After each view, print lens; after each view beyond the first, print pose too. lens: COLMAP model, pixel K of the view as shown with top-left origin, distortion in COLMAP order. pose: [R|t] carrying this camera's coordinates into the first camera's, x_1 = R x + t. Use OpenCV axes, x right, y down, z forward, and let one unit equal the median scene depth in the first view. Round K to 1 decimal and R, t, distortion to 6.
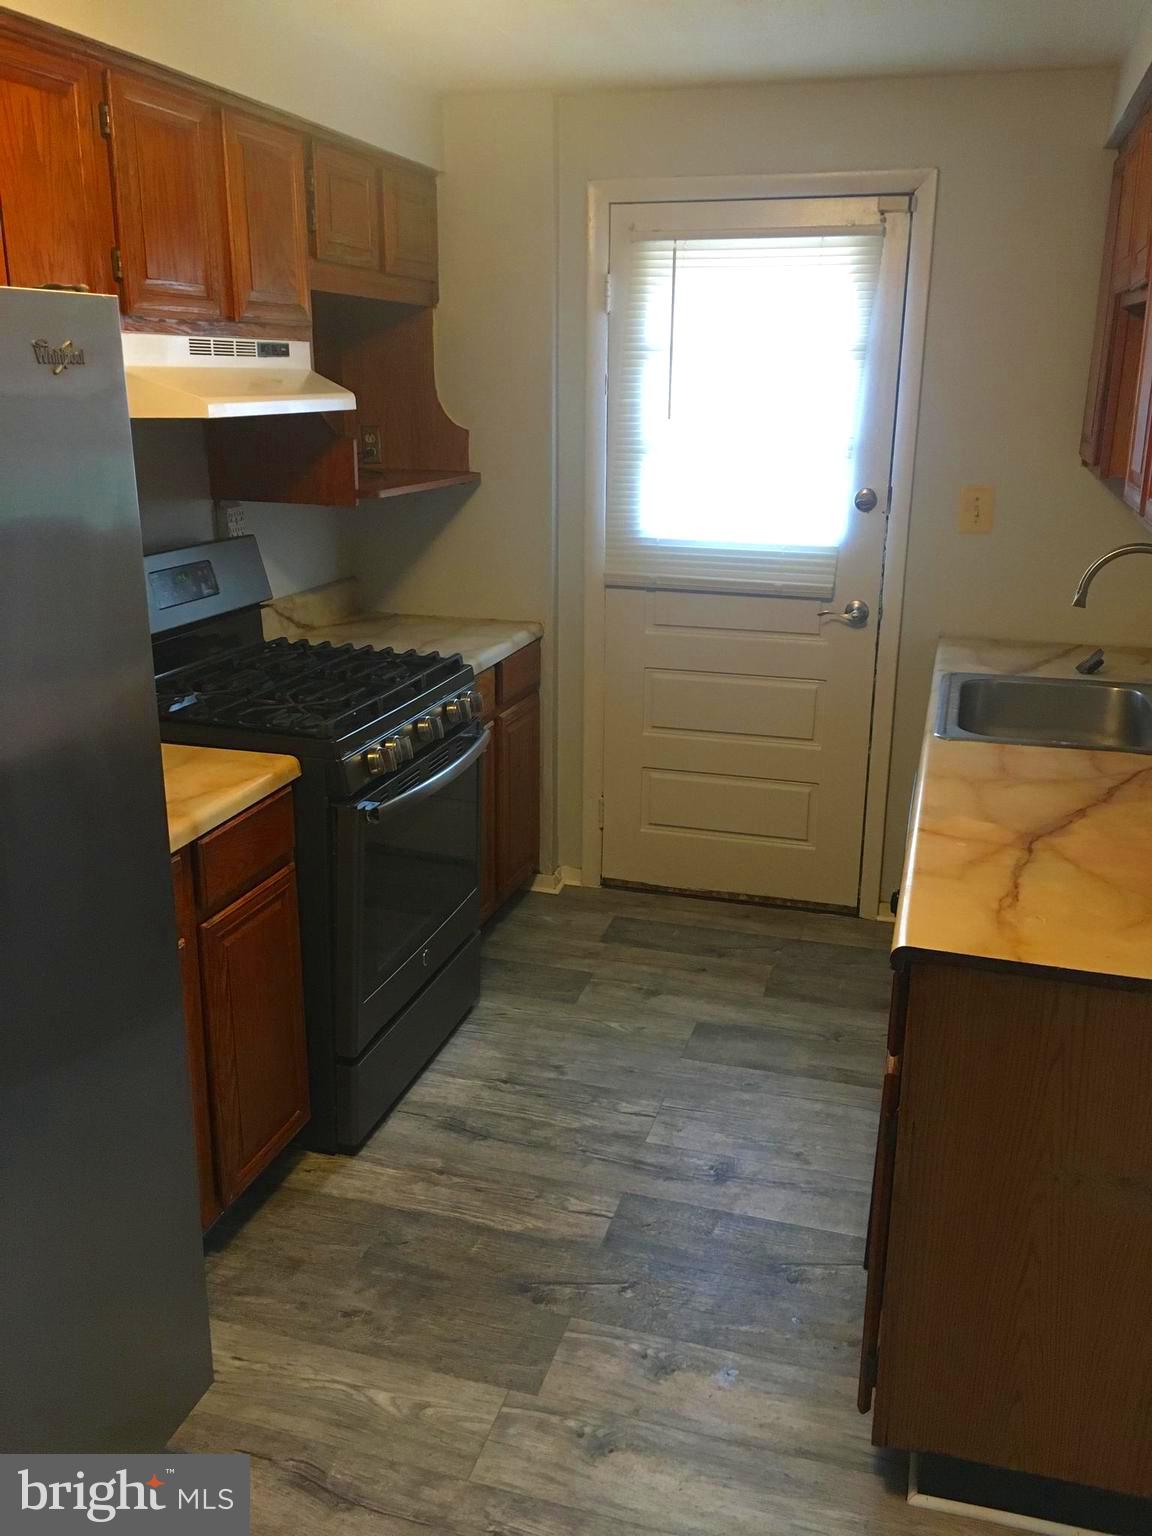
lens RADIAL K [[1320.2, 0, 580.1], [0, 1320.2, 762.8], [0, 0, 1]] dist [0.075523, -0.057179]
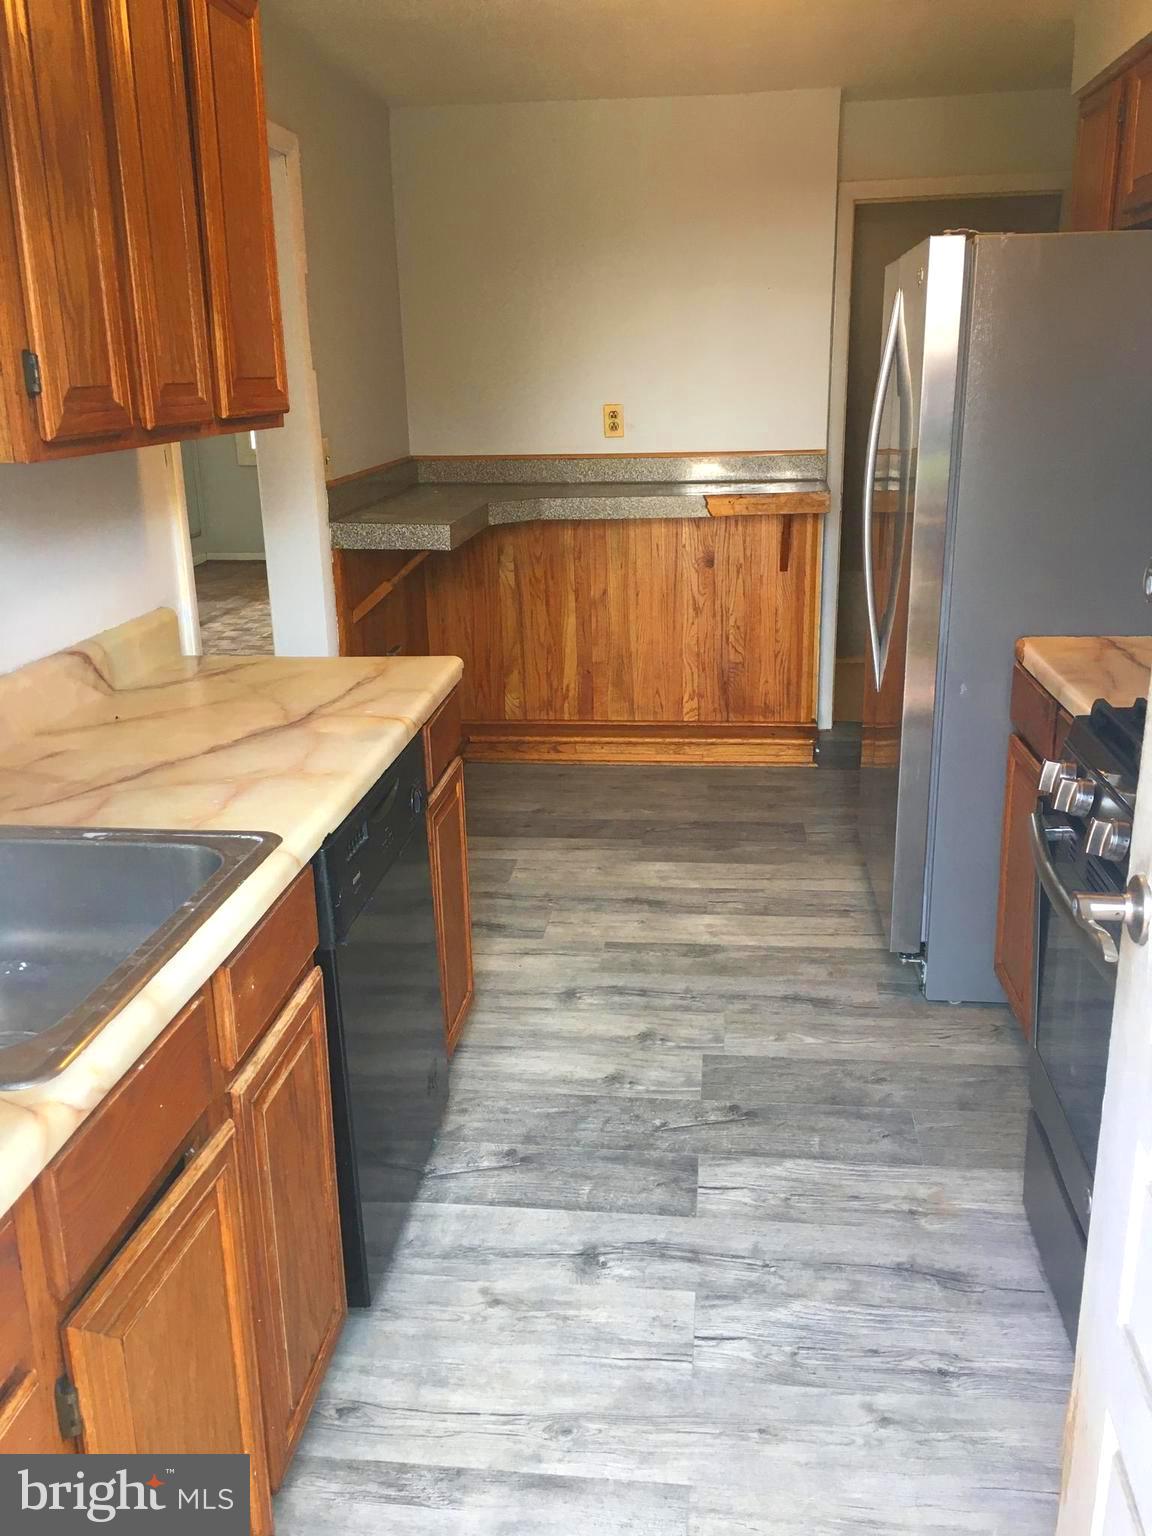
lens RADIAL K [[1320.2, 0, 577.1], [0, 1320.2, 764.5], [0, 0, 1]] dist [0.075523, -0.057179]
pose [[-0.985107, 0.062117, -0.160333, 0.260109], [-0.036276, 0.836396, 0.546923, -0.450493], [0.168075, 0.544594, -0.821686, 1.727111]]
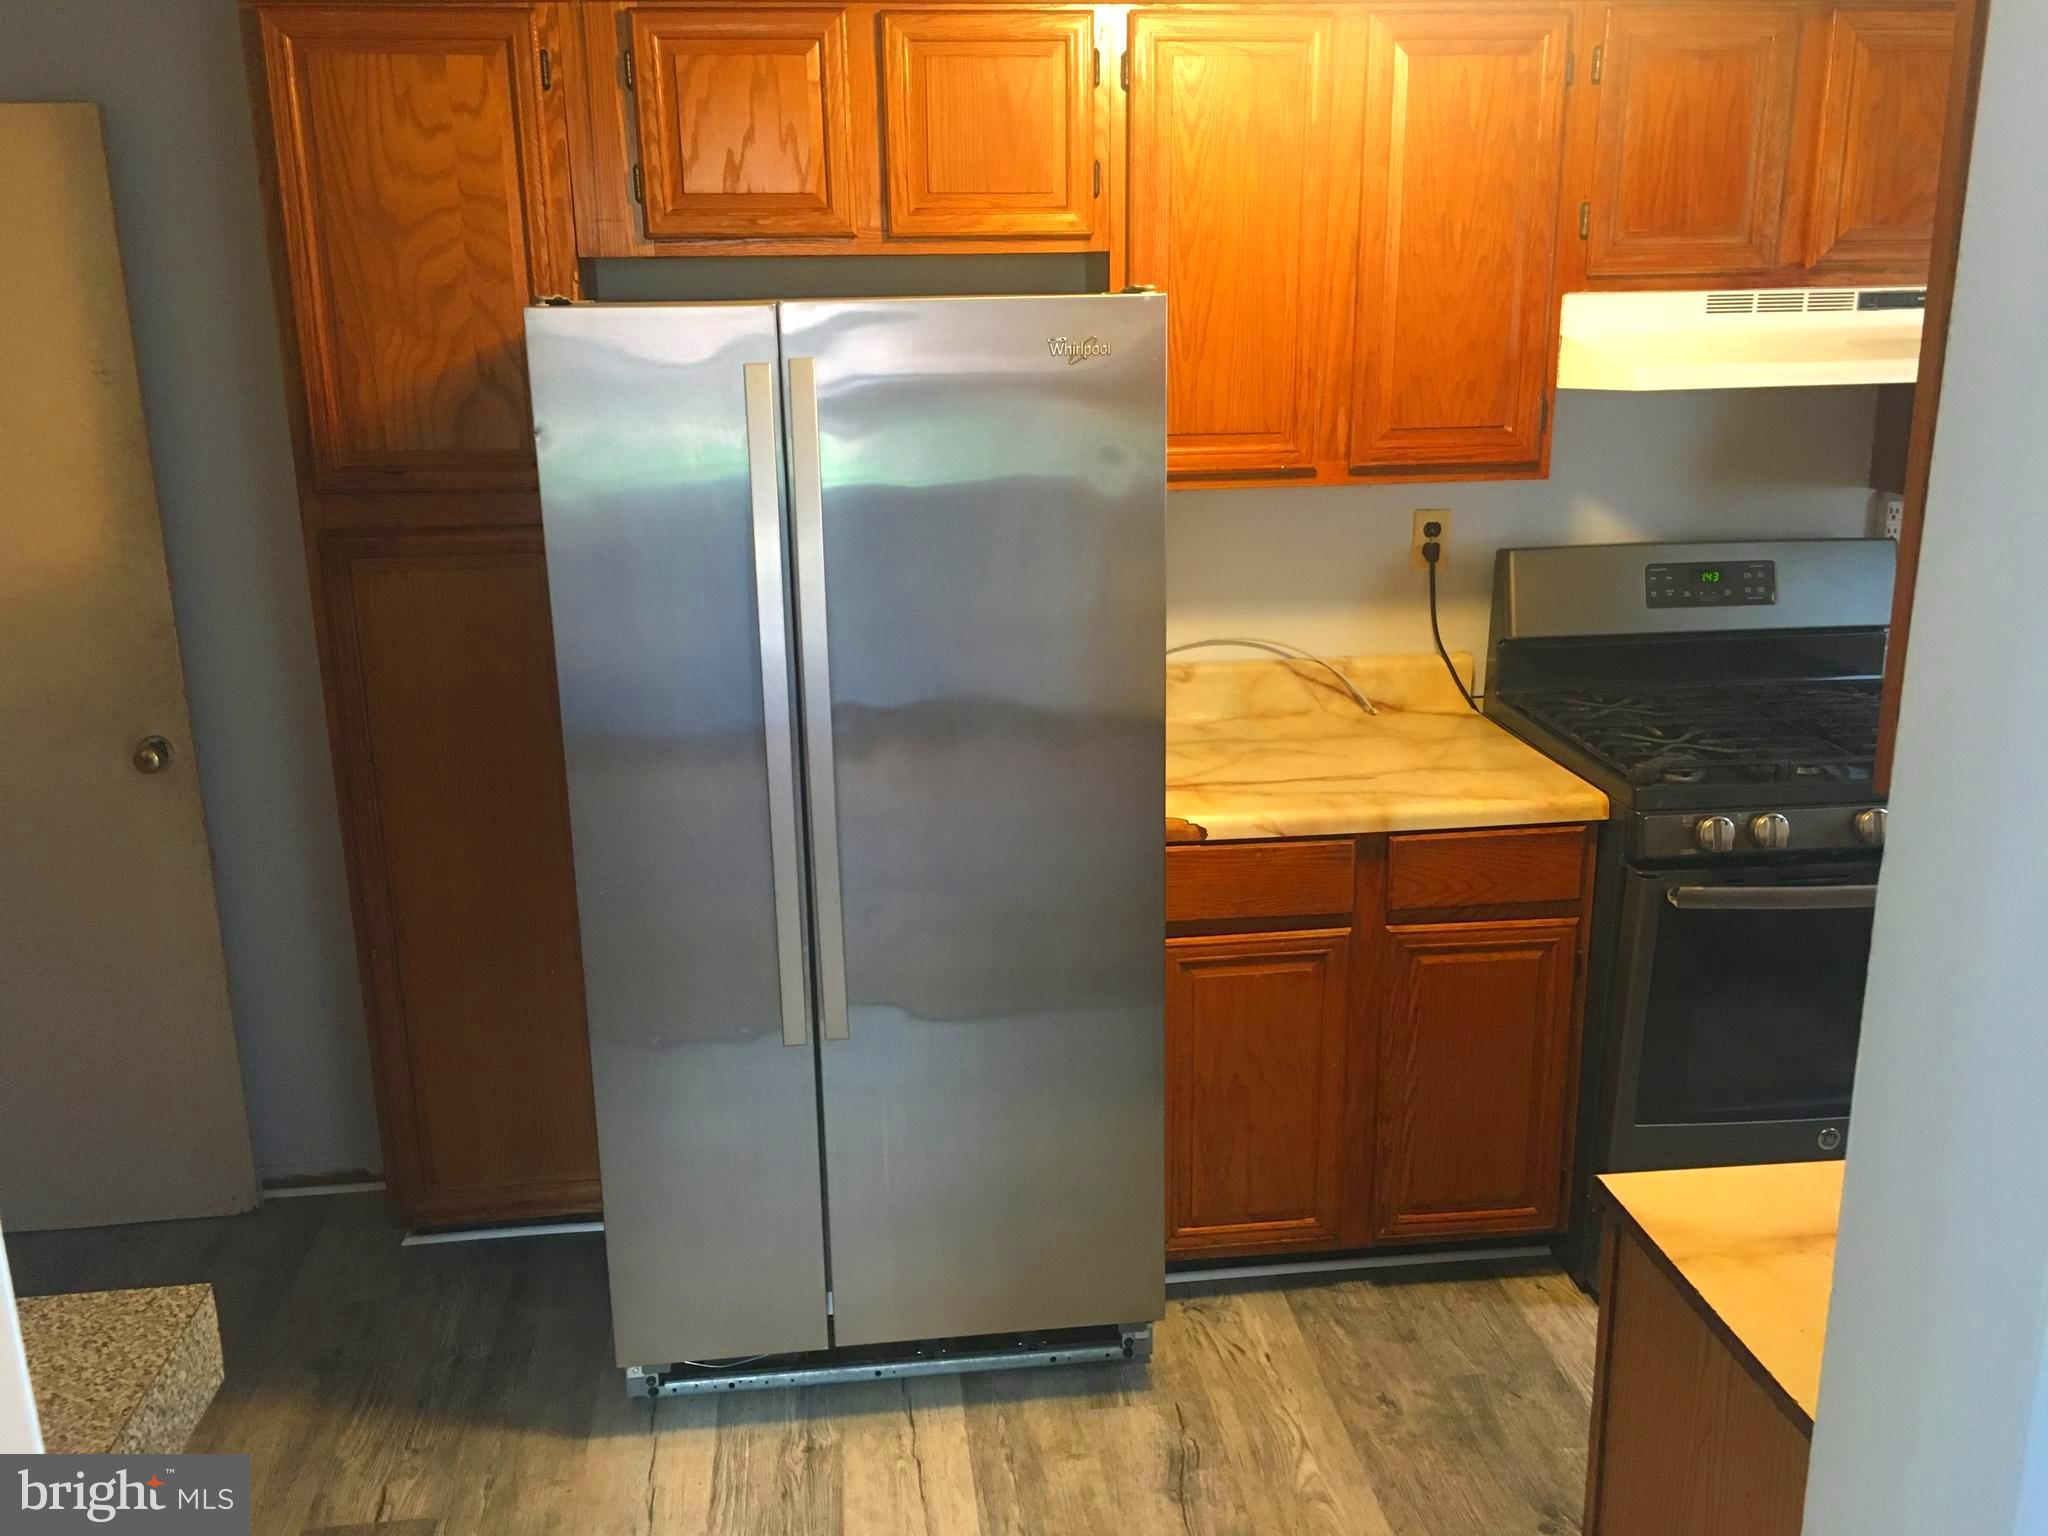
lens RADIAL K [[1760.2, 0, 1029.5], [0, 1760.2, 768.5], [0, 0, 1]] dist [0.075523, -0.057179]
pose [[0.400569, 0.235770, -0.885413, 0.657907], [-0.250513, 0.957690, 0.141681, -0.093284], [0.881355, 0.165054, 0.442685, 0.196575]]
